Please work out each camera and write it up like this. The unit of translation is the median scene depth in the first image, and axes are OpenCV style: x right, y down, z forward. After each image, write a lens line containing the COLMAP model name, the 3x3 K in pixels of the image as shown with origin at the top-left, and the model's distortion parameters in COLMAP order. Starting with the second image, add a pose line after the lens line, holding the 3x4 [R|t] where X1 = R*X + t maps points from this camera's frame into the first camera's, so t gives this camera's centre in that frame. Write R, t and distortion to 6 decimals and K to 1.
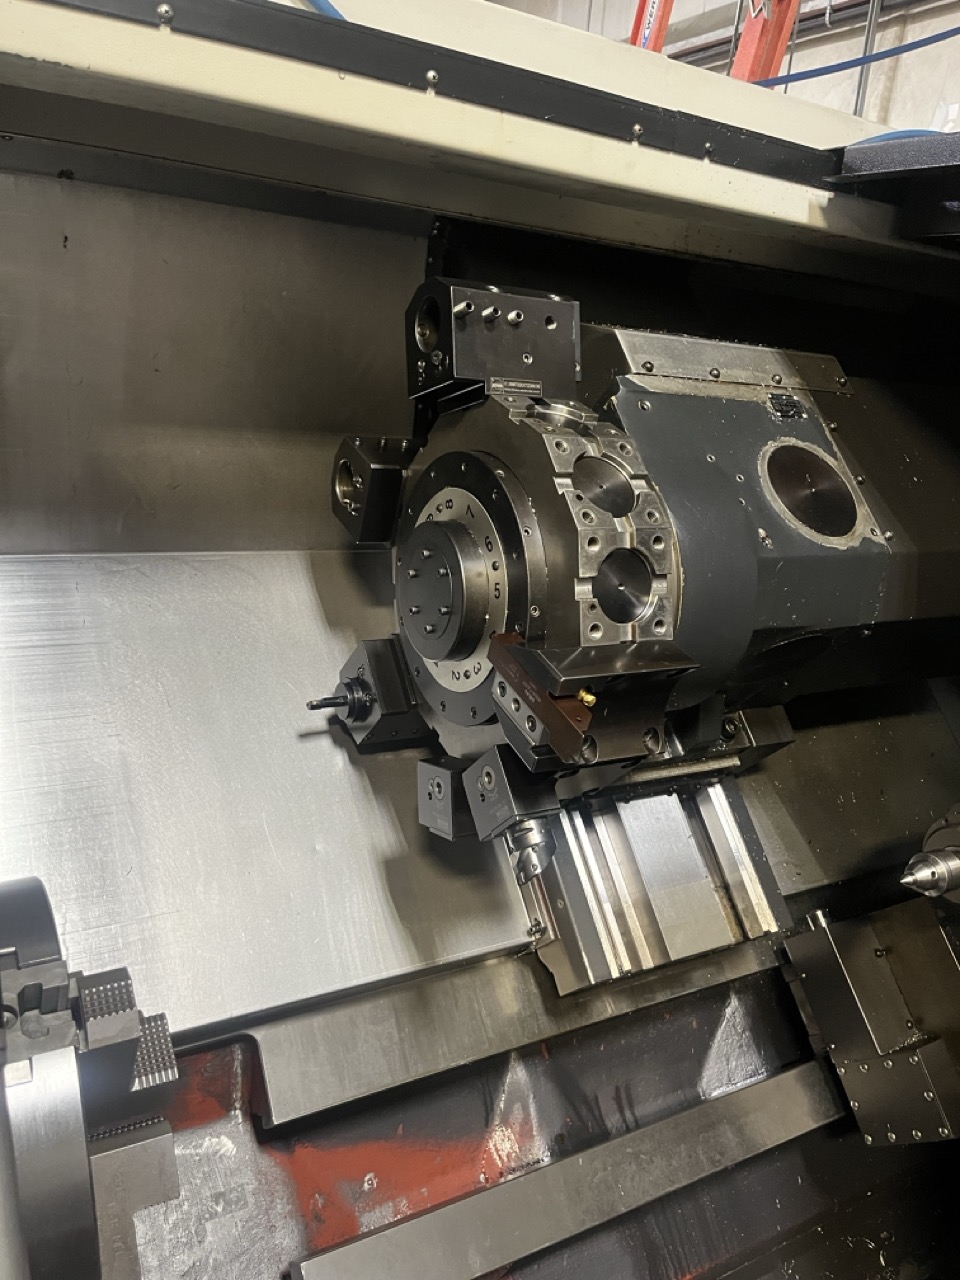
lens RADIAL K [[979.4, 0, 480.2], [0, 979.4, 640.0], [0, 0, 1]] dist [0.048951, -0.062105]
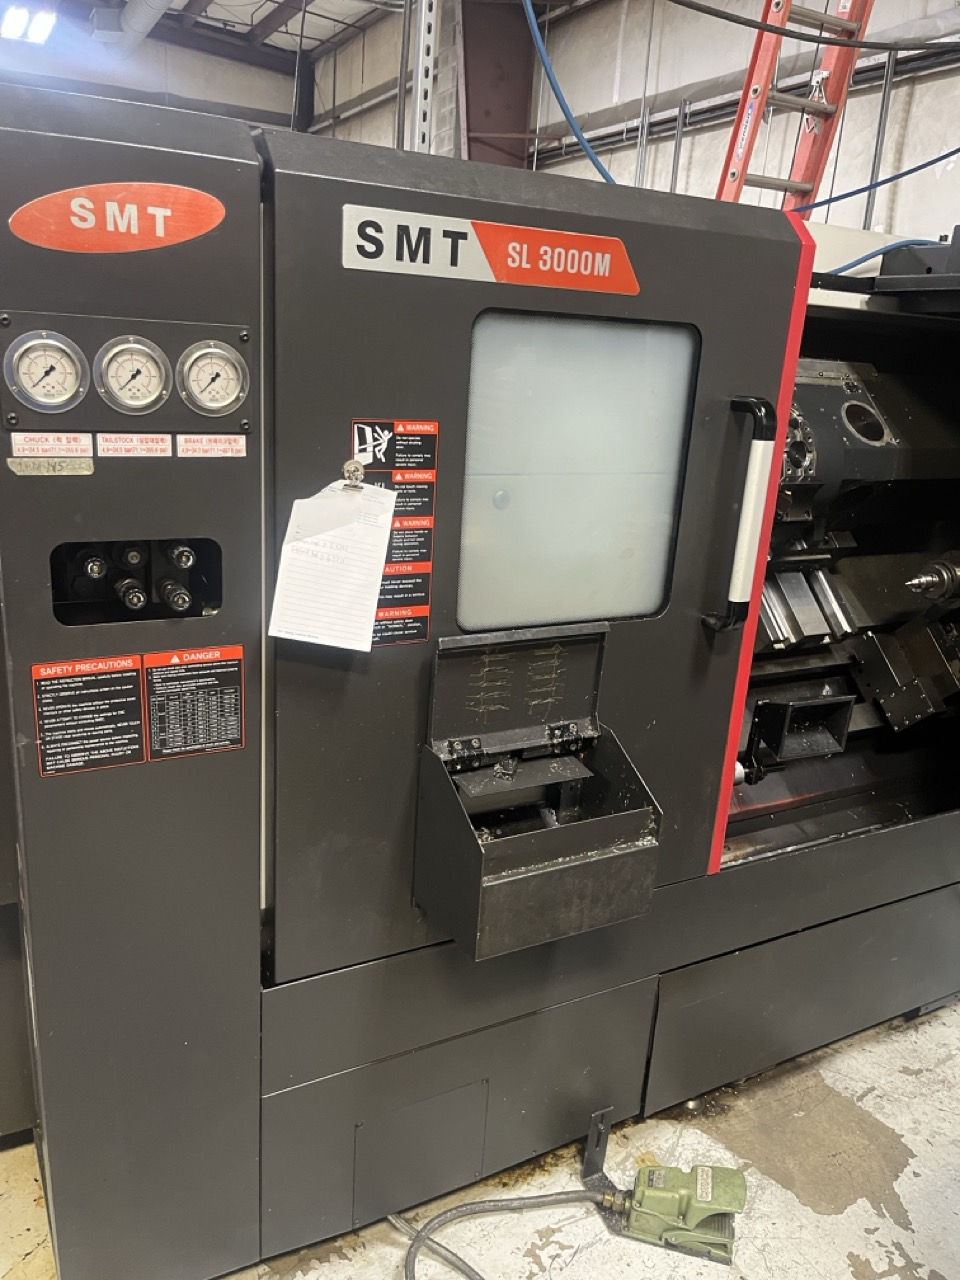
lens RADIAL K [[979.4, 0, 480.2], [0, 979.4, 643.8], [0, 0, 1]] dist [0.048951, -0.062105]
pose [[0.999329, -0.025105, -0.026668, -0.511956], [0.025239, 0.999670, 0.004712, 0.329456], [0.026541, -0.005382, 0.999633, -1.332986]]
